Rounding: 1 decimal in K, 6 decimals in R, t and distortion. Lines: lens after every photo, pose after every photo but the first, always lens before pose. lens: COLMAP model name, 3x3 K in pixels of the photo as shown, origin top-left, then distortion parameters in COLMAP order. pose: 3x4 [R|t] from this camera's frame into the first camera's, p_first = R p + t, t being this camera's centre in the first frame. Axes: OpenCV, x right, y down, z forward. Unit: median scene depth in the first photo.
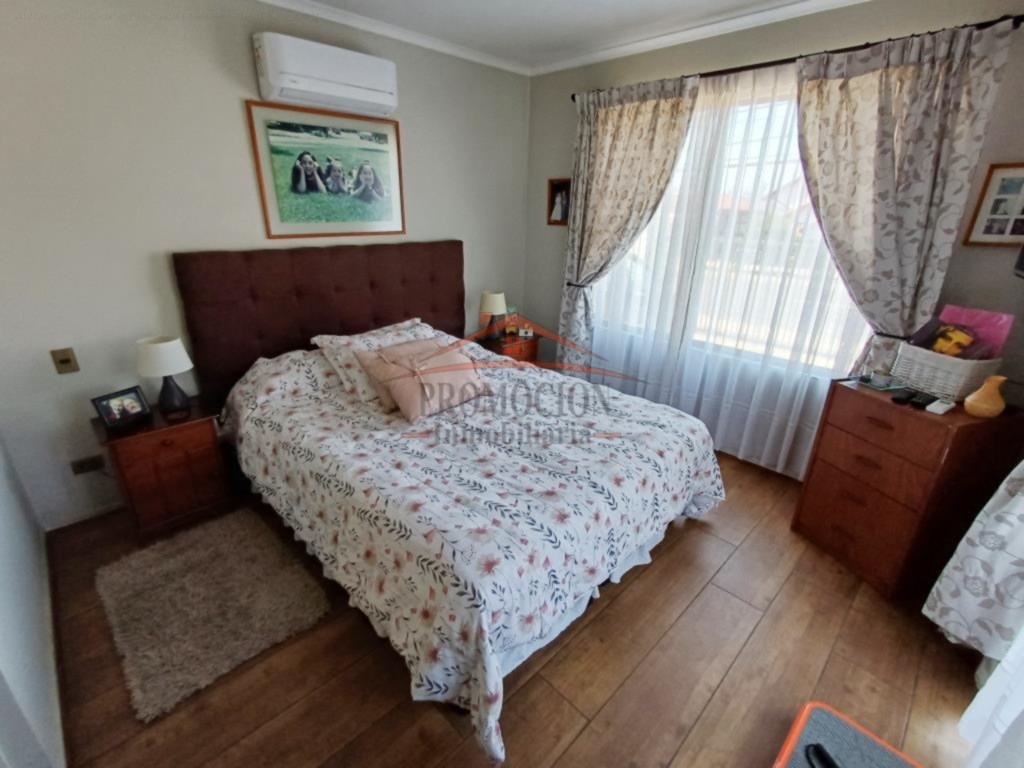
lens RADIAL K [[468.2, 0, 506.0], [0, 468.2, 384.5], [0, 0, 1]] dist [0.004365, 0.000038]
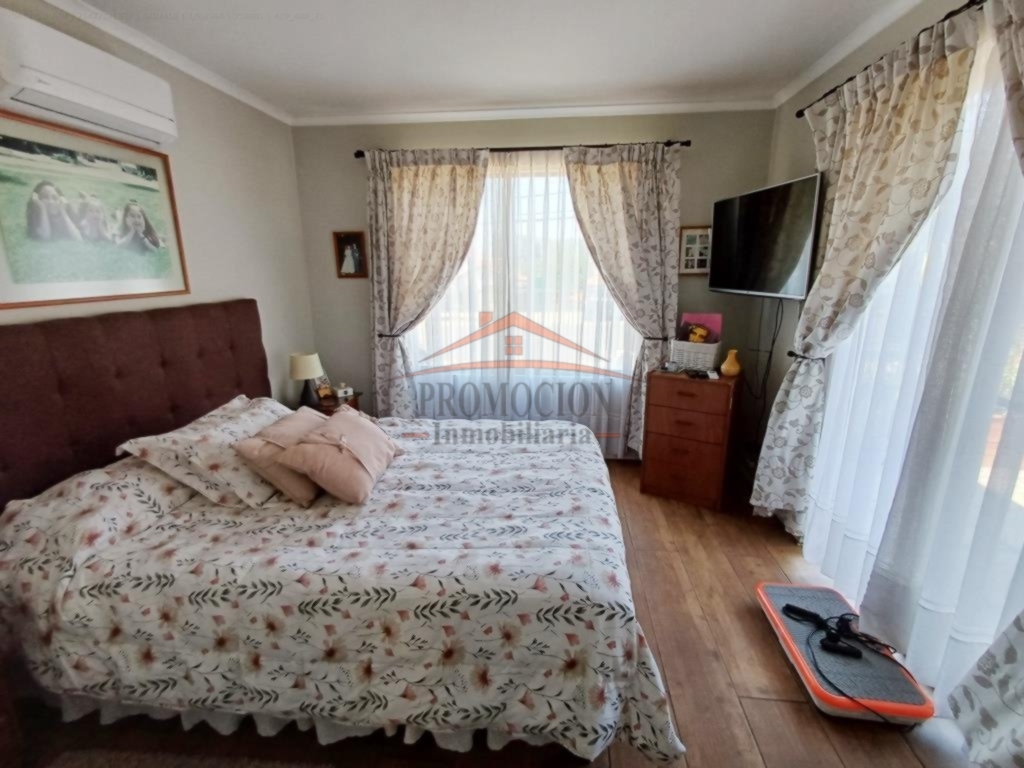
lens RADIAL K [[468.2, 0, 507.8], [0, 468.2, 387.3], [0, 0, 1]] dist [0.004365, 0.000038]
pose [[0.772390, -0.179855, 0.609152, -0.424820], [0.245279, 0.969134, -0.024866, -0.031373], [-0.585877, 0.168618, 0.792664, 0.136748]]
